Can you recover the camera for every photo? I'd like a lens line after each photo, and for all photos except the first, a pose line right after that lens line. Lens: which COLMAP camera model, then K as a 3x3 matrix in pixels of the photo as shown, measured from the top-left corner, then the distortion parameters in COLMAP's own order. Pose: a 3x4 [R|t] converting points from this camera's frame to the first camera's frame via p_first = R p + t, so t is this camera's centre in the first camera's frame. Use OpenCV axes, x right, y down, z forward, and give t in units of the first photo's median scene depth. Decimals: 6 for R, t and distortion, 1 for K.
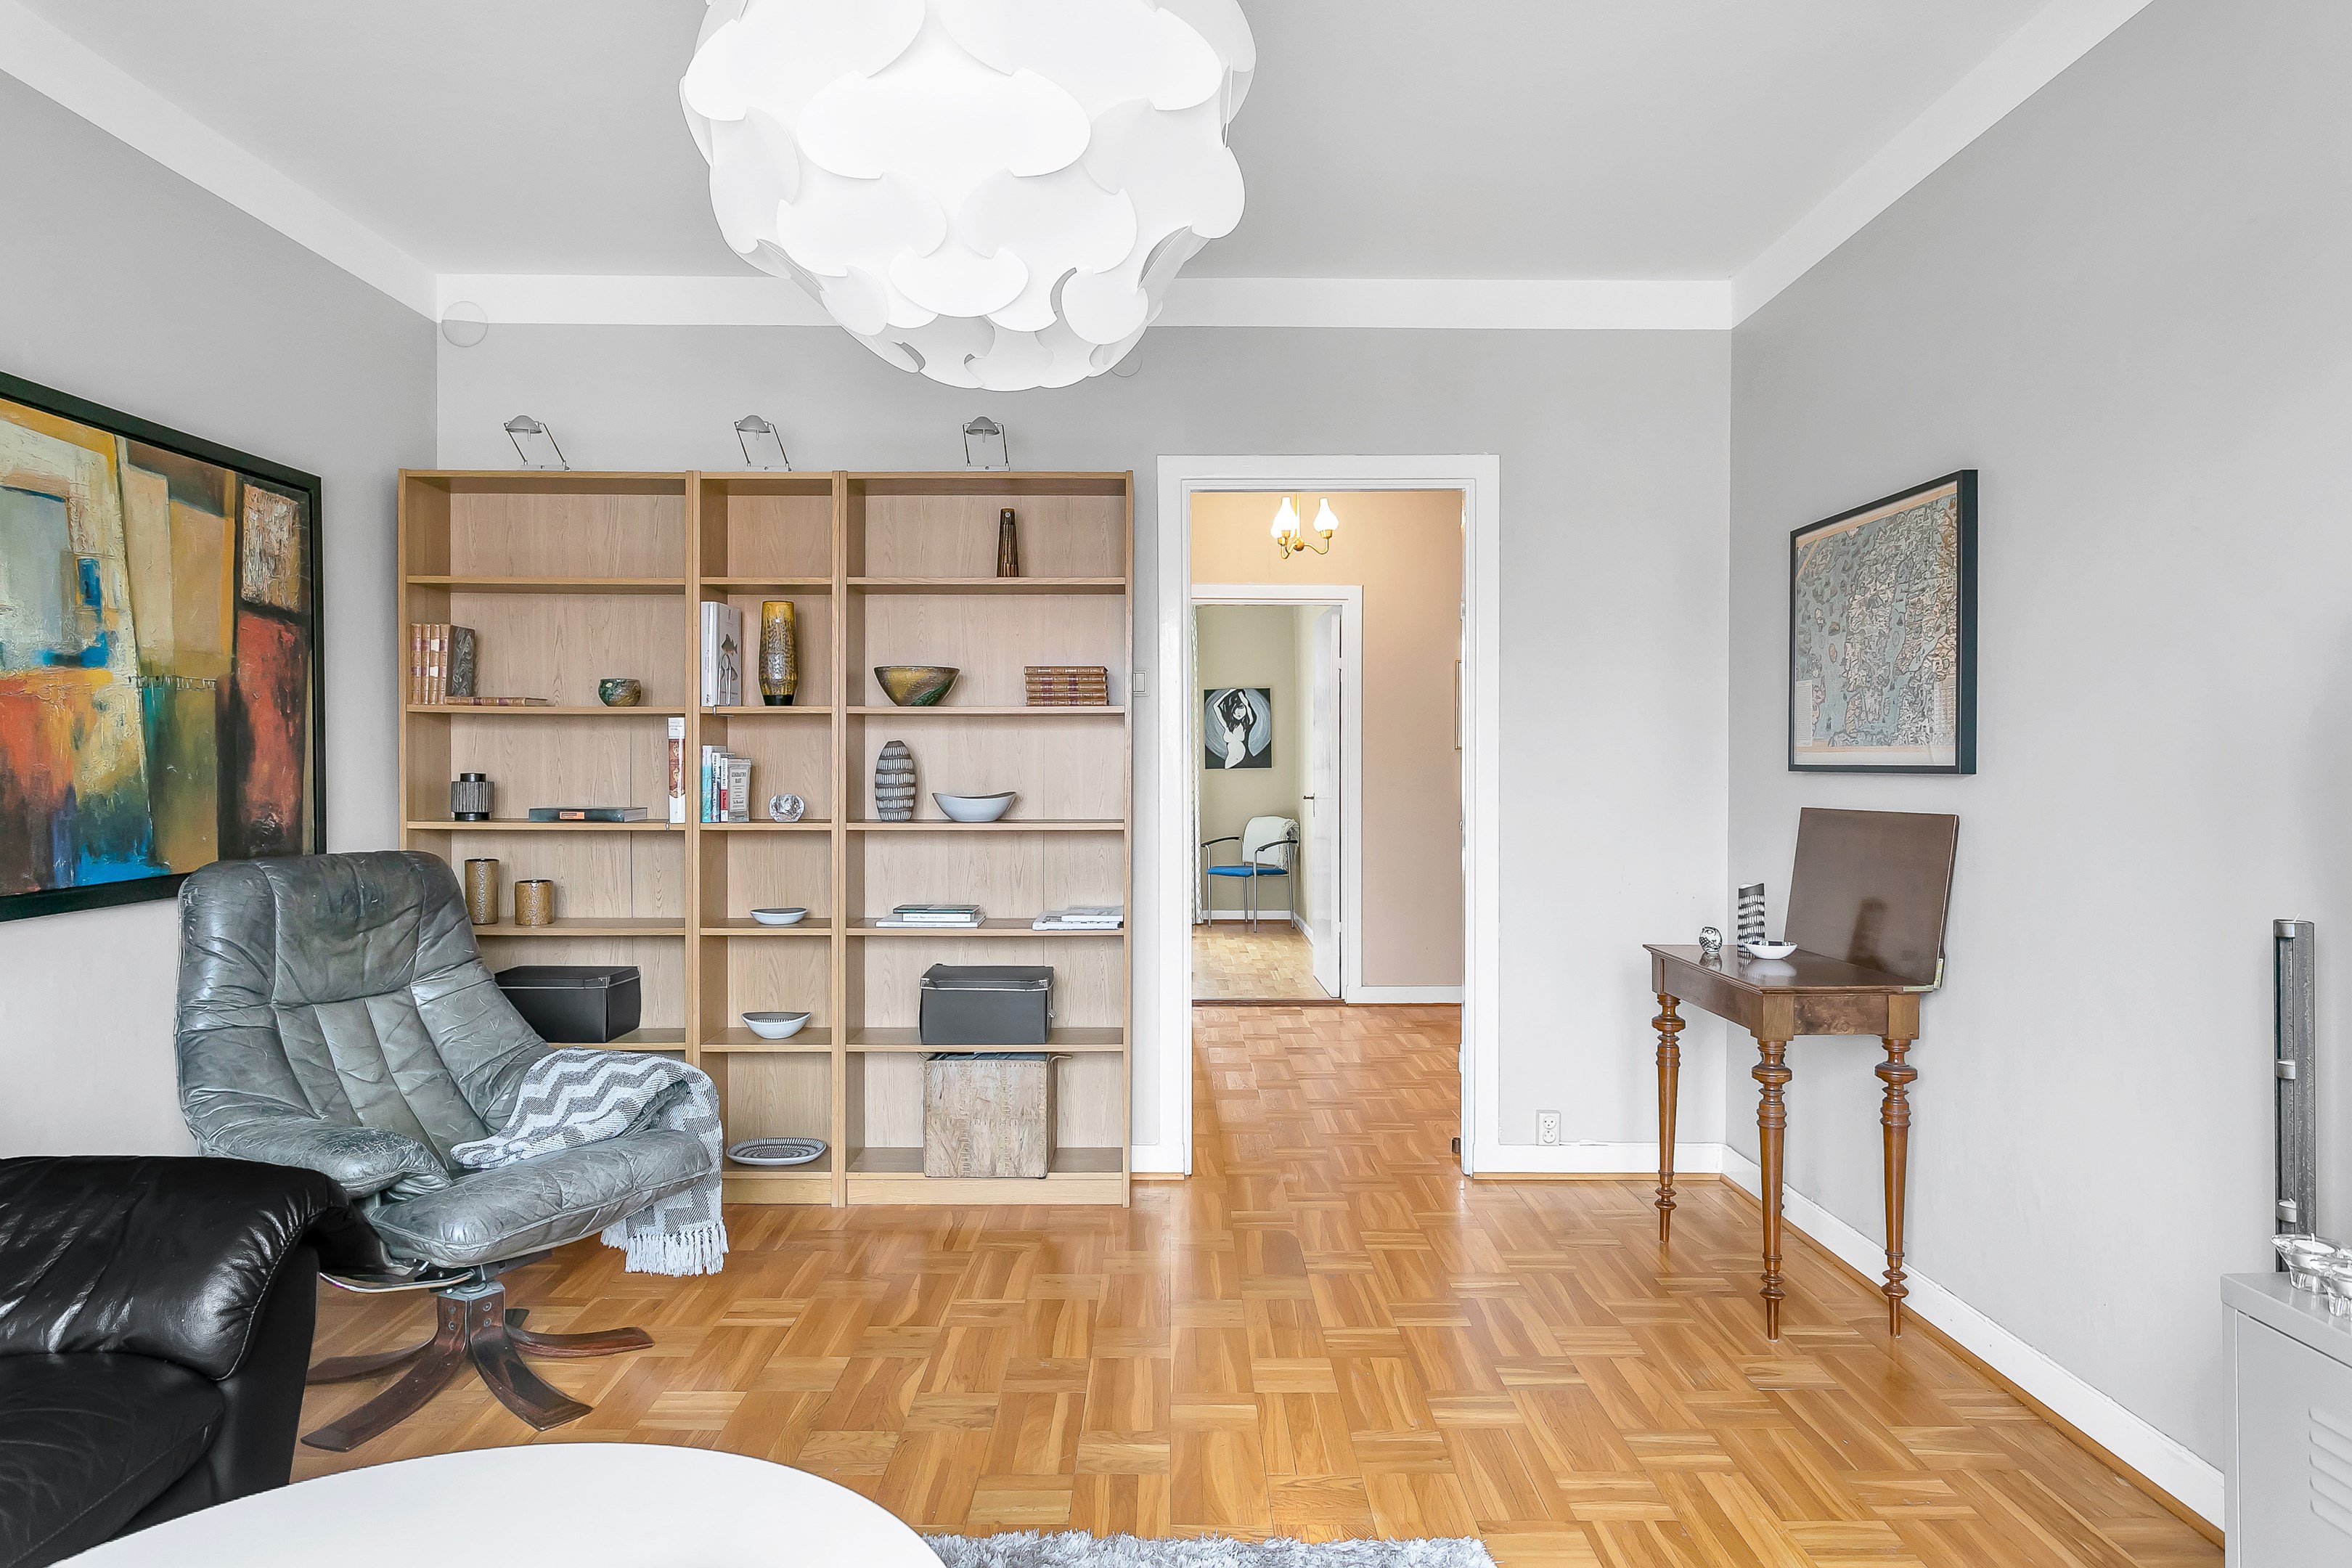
lens RADIAL K [[1491.3, 0, 1175.2], [0, 1491.3, 774.0], [0, 0, 1]] dist [-0.011920, 0.009730]
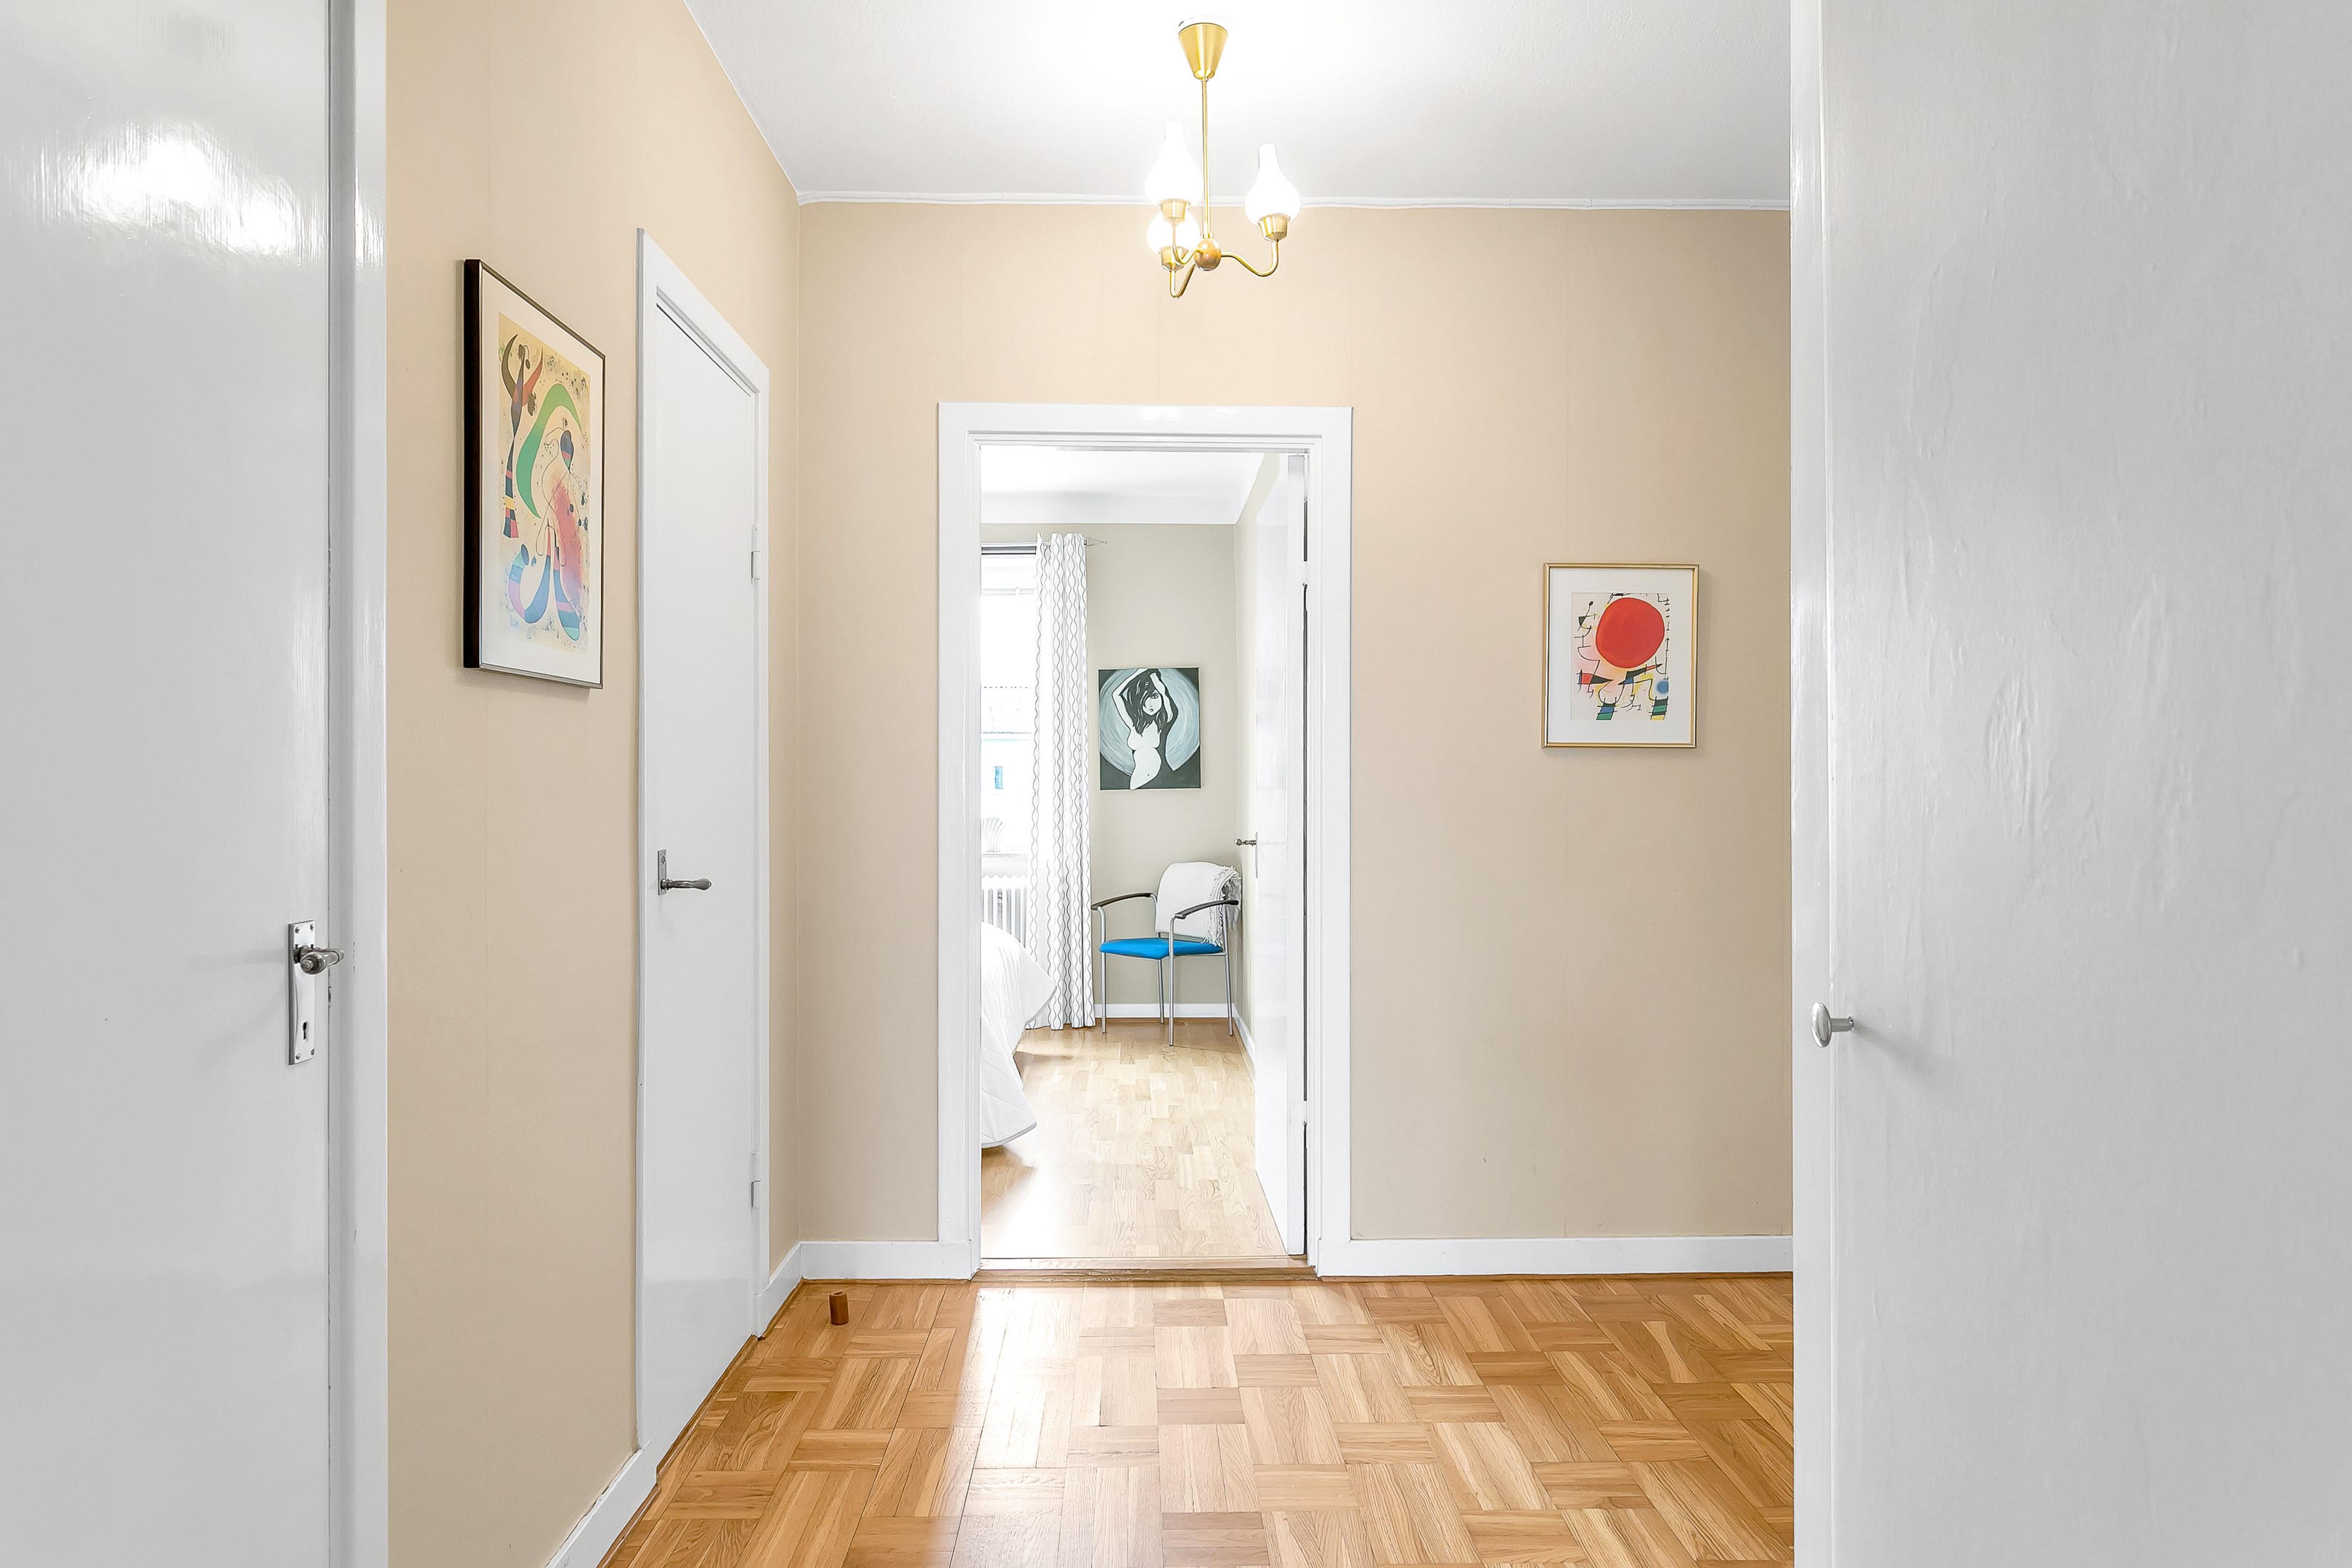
lens RADIAL K [[1435.9, 0, 1197.0], [0, 1435.9, 790.2], [0, 0, 1]] dist [-0.005517, 0.000330]
pose [[0.999327, 0.003210, 0.036542, 0.040164], [-0.003095, 0.999990, -0.003225, -0.001289], [-0.036552, 0.003110, 0.999327, 0.366161]]
